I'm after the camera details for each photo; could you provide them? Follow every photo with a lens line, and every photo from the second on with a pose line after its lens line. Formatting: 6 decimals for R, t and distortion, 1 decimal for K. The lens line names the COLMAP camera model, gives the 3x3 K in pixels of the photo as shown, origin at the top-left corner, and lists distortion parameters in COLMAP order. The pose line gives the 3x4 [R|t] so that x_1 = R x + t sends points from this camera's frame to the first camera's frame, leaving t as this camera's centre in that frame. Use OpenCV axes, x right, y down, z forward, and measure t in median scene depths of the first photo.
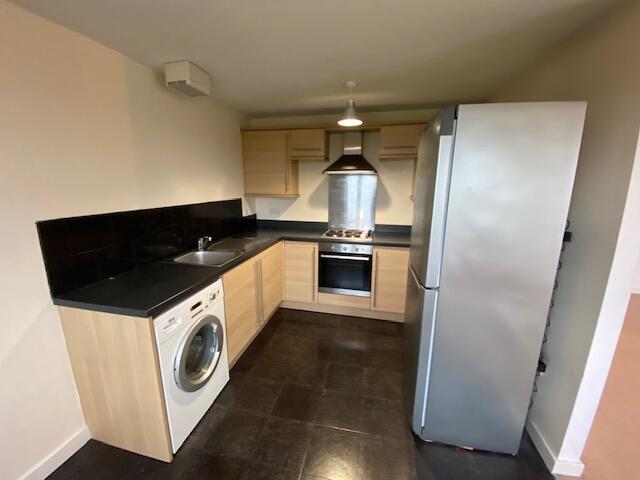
lens RADIAL K [[258.4, 0, 320.0], [0, 258.4, 240.0], [0, 0, 1]] dist [0.000438, -0.000133]
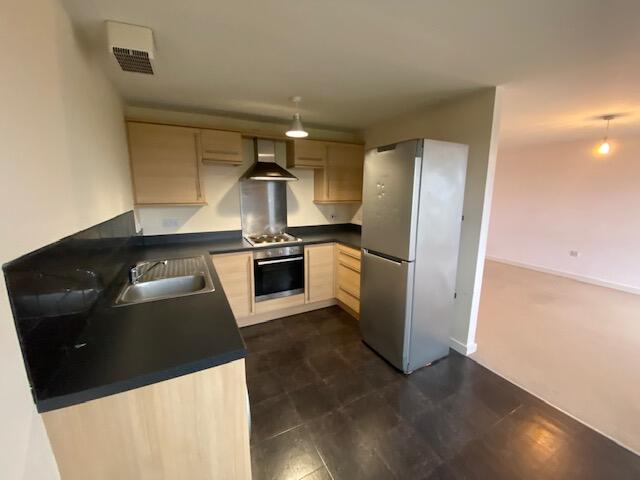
lens RADIAL K [[258.0, 0, 327.8], [0, 258.0, 237.8], [0, 0, 1]] dist [0.000384, -0.000332]
pose [[0.768628, -0.122157, 0.627924, -0.385849], [0.139286, 0.990006, 0.022100, -0.019481], [-0.624348, 0.070475, 0.777961, 0.075624]]
